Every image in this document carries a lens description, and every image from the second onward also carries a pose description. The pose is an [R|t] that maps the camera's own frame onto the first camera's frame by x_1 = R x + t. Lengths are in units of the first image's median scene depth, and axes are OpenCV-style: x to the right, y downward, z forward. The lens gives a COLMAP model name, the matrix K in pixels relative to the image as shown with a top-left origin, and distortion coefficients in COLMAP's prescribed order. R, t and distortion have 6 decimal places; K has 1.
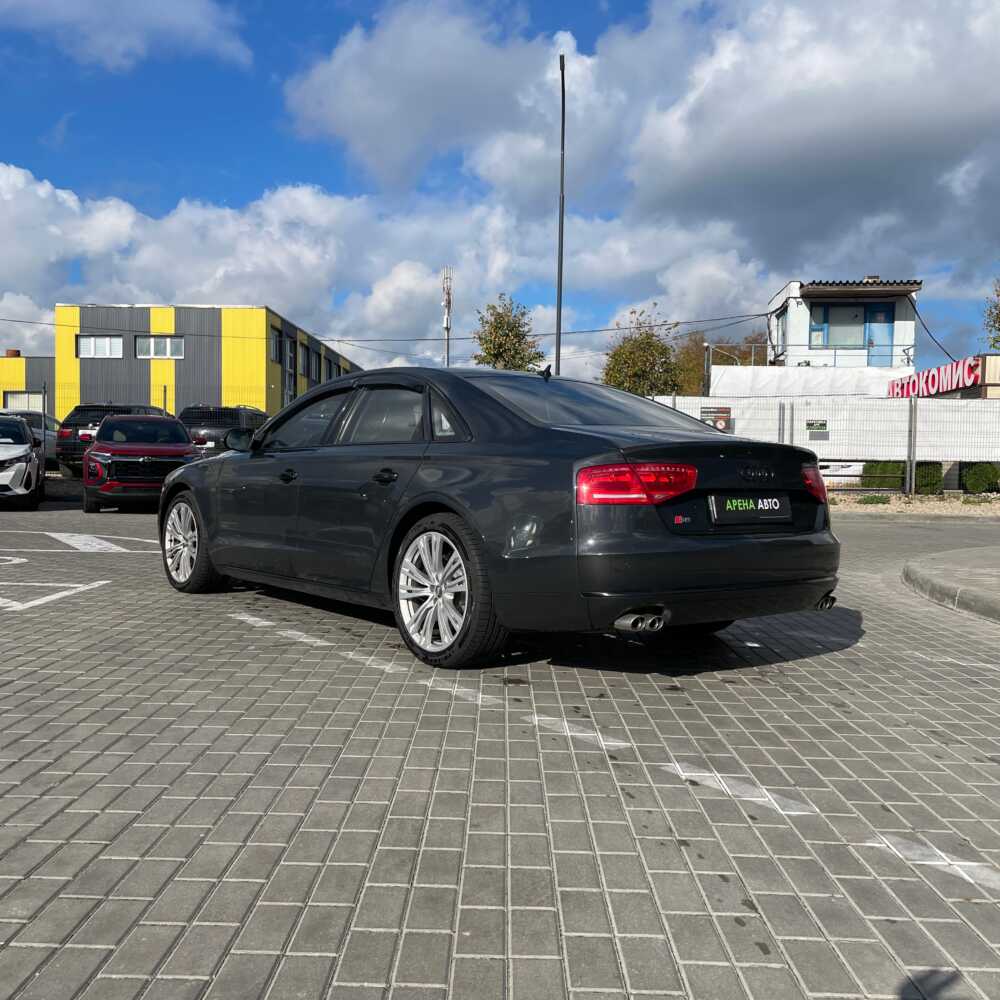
lens RADIAL K [[1022.3, 0, 470.0], [0, 1022.3, 504.2], [0, 0, 1]] dist [0.022090, 0.000000]
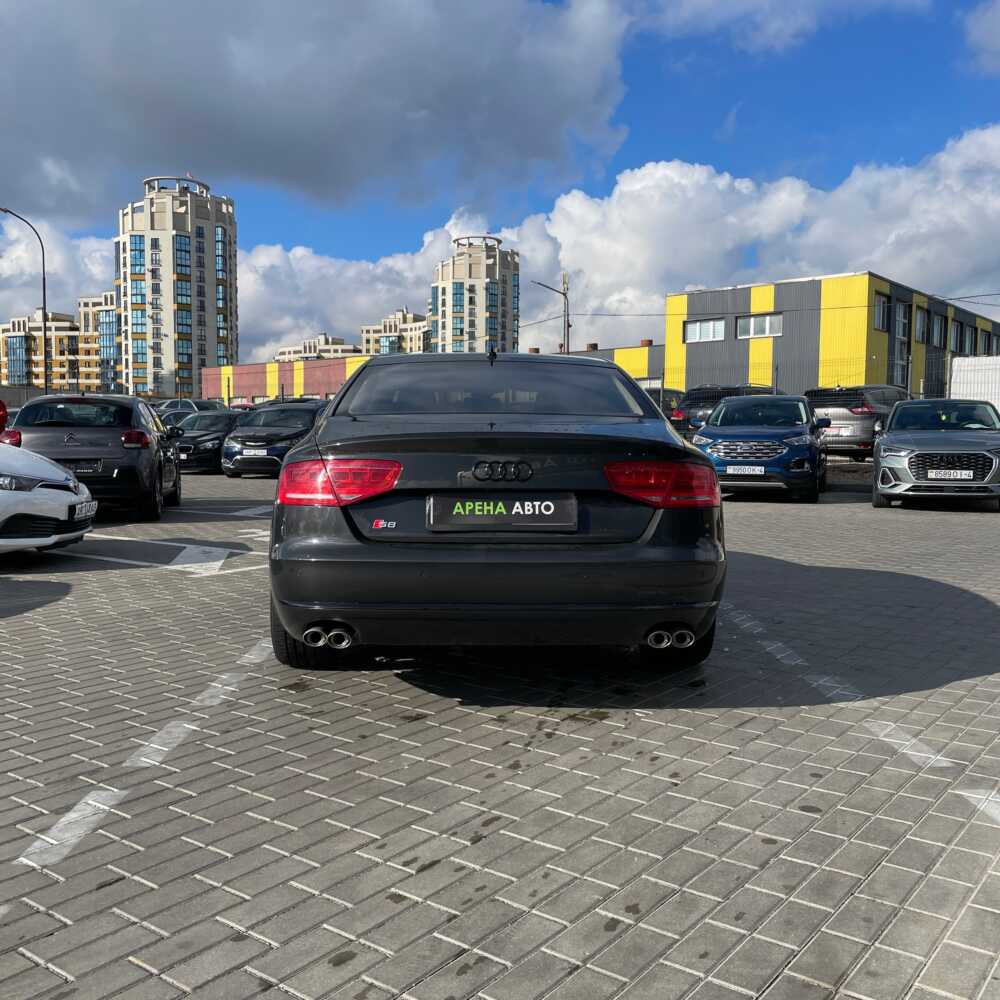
lens RADIAL K [[1022.3, 0, 502.6], [0, 1022.3, 505.7], [0, 0, 1]] dist [0.022090, 0.000000]
pose [[0.809918, 0.016064, -0.586324, 0.076577], [-0.001301, 0.999672, 0.025593, -0.002314], [0.586542, -0.019965, 0.809672, 0.033362]]
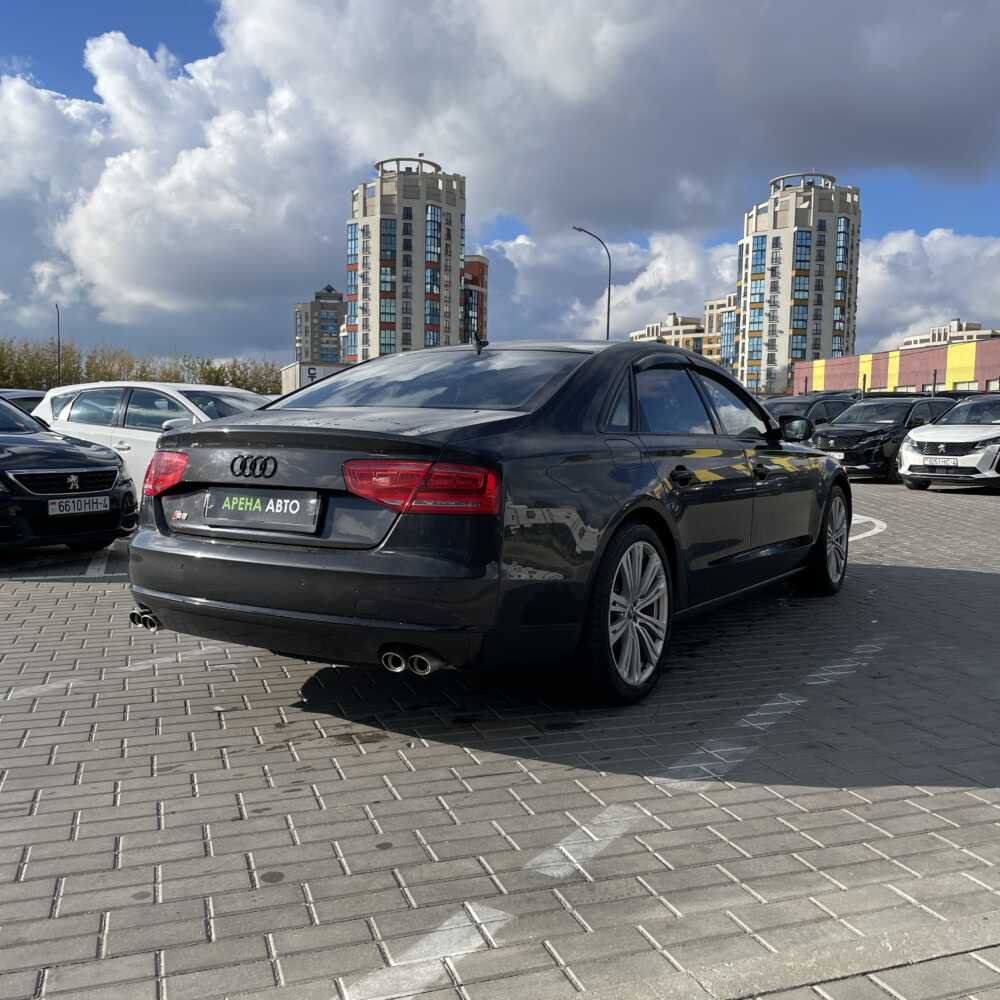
lens RADIAL K [[1022.3, 0, 498.1], [0, 1022.3, 495.9], [0, 0, 1]] dist [0.022090, 0.000000]
pose [[0.330890, 0.035088, -0.943017, 0.109657], [-0.023794, 0.999301, 0.028833, -0.003419], [0.943369, 0.012897, 0.331494, 0.091722]]
